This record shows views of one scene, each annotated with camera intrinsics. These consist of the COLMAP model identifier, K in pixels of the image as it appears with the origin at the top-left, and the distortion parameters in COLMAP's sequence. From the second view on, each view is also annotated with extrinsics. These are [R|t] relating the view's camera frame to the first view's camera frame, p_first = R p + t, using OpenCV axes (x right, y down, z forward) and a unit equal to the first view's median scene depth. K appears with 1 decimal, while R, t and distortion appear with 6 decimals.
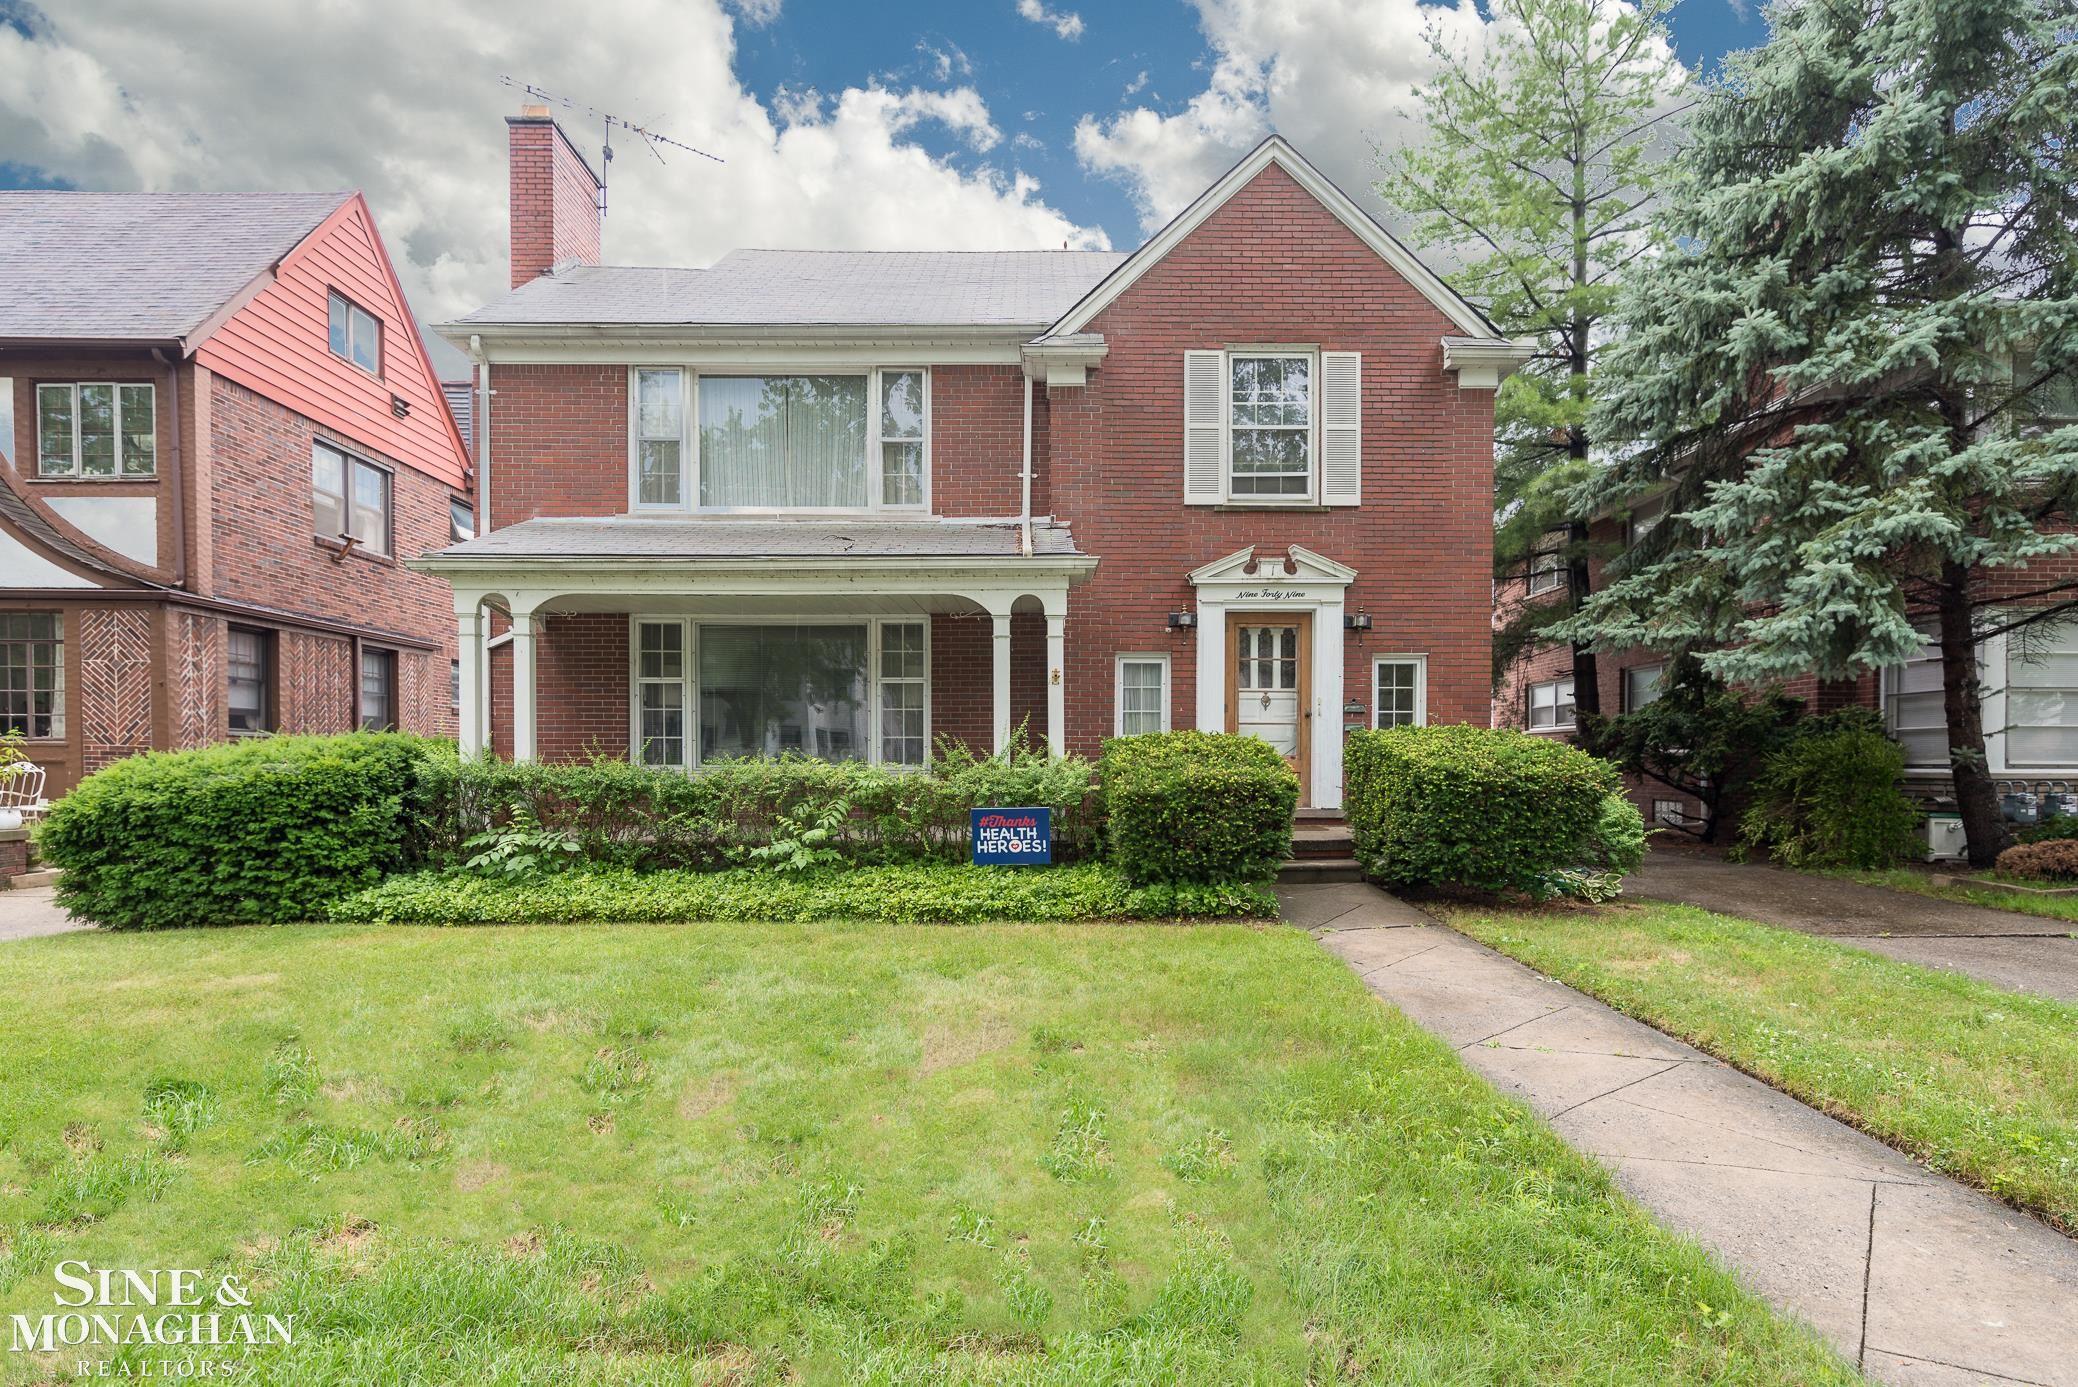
lens RADIAL K [[1073.6, 0, 1038.3], [0, 1073.6, 740.4], [0, 0, 1]] dist [0.001069, 0.000483]
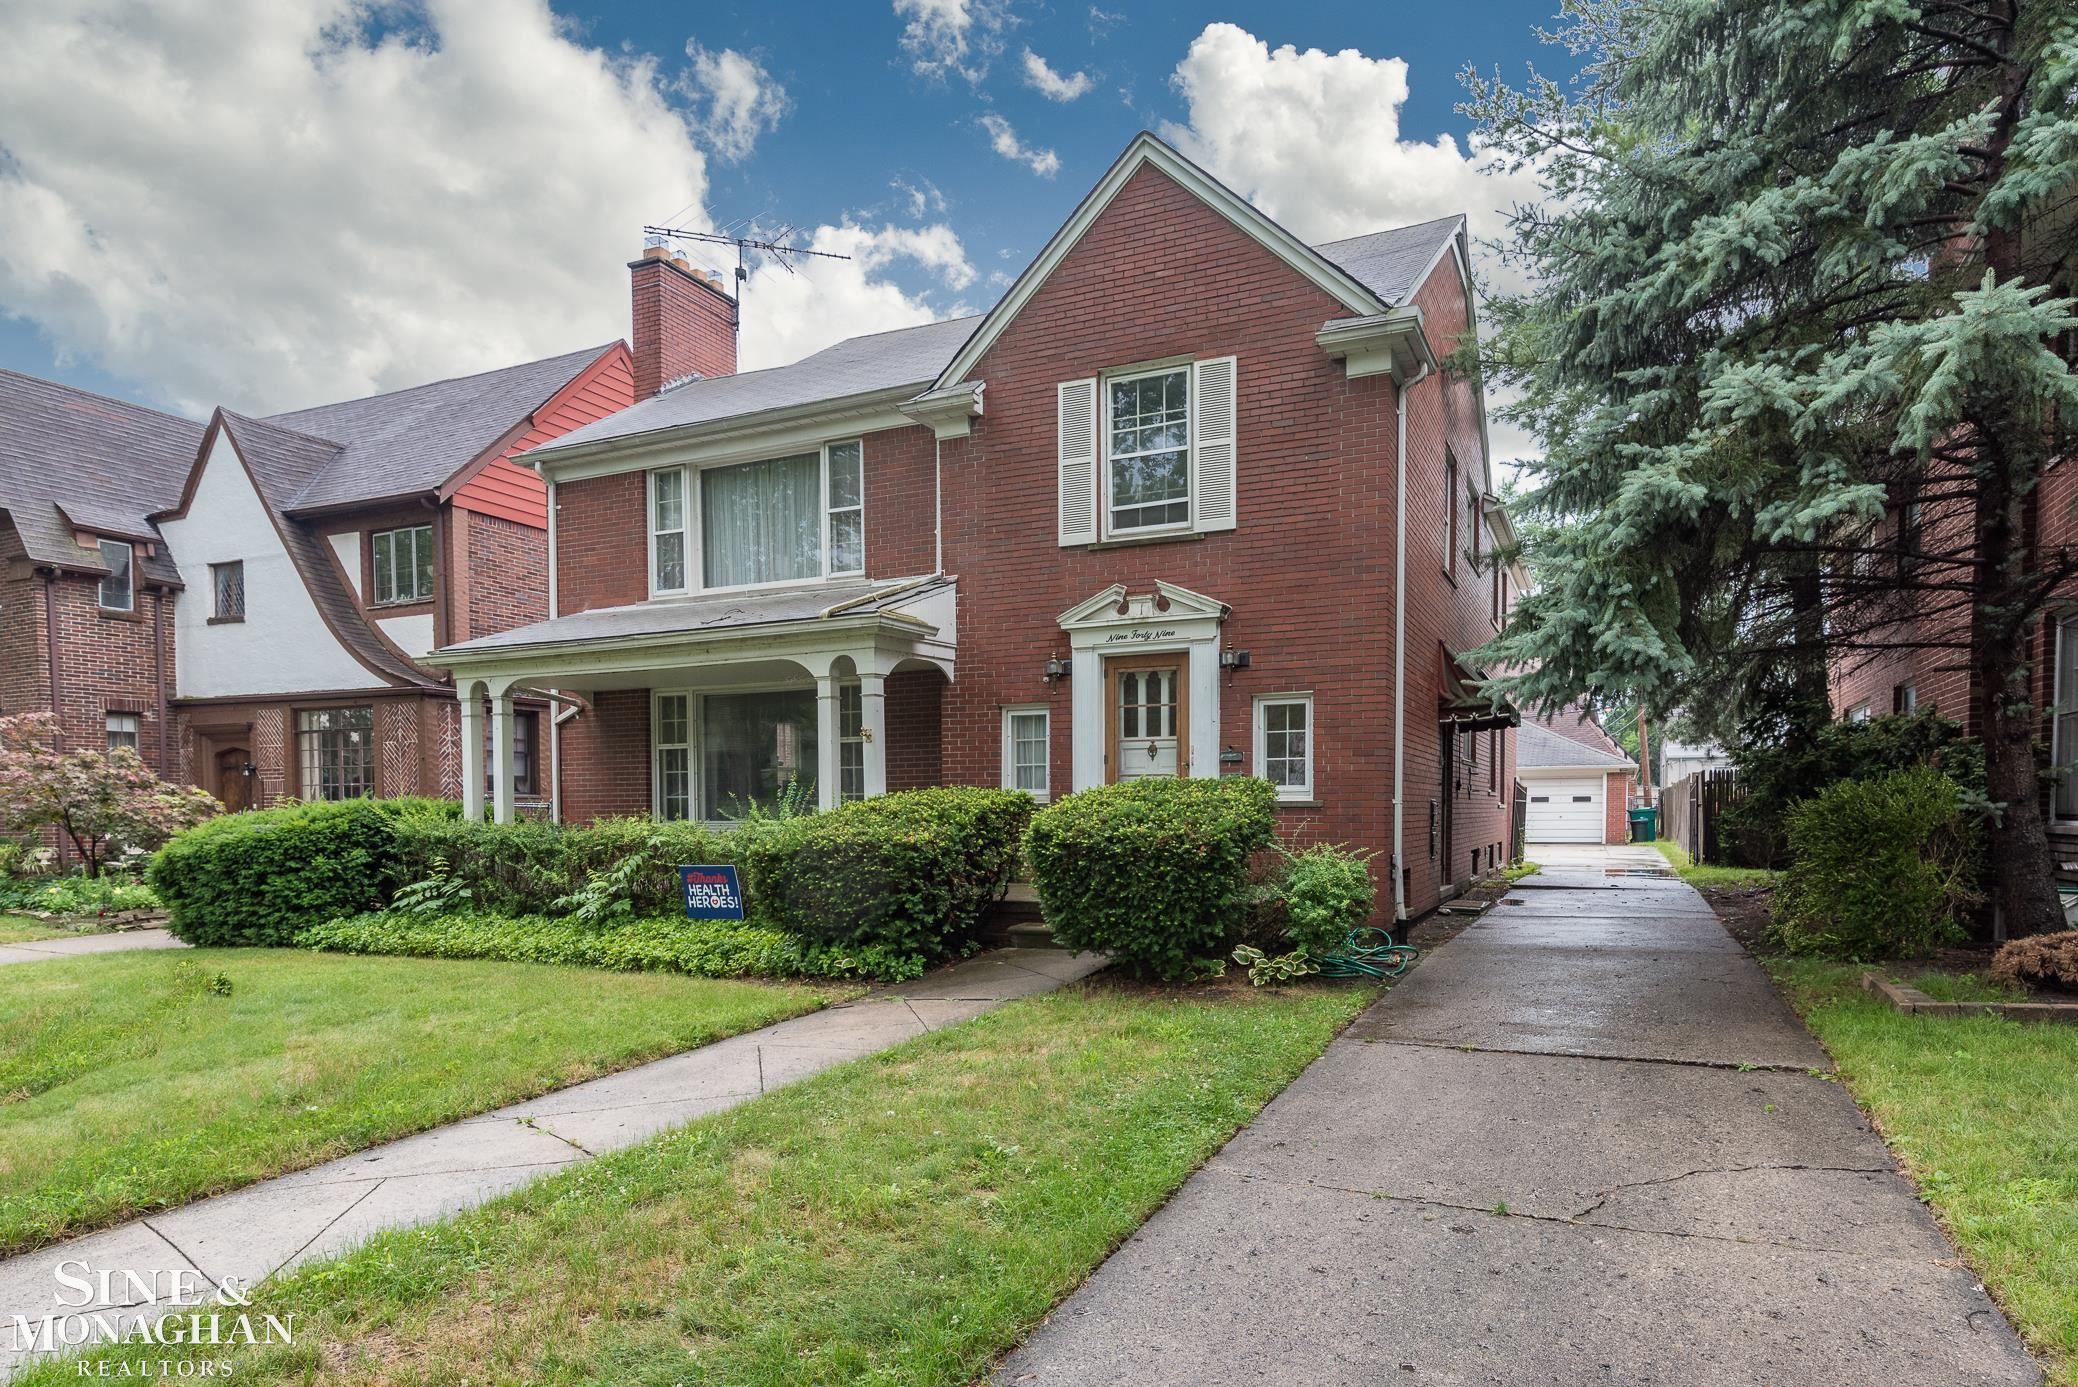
lens RADIAL K [[1072.2, 0, 1039.1], [0, 1072.2, 806.8], [0, 0, 1]] dist [0.001360, 0.000059]
pose [[0.926853, -0.008756, -0.375321, 0.474043], [0.015519, 0.999767, 0.014999, -0.003612], [0.375102, -0.019726, 0.926773, 0.107235]]
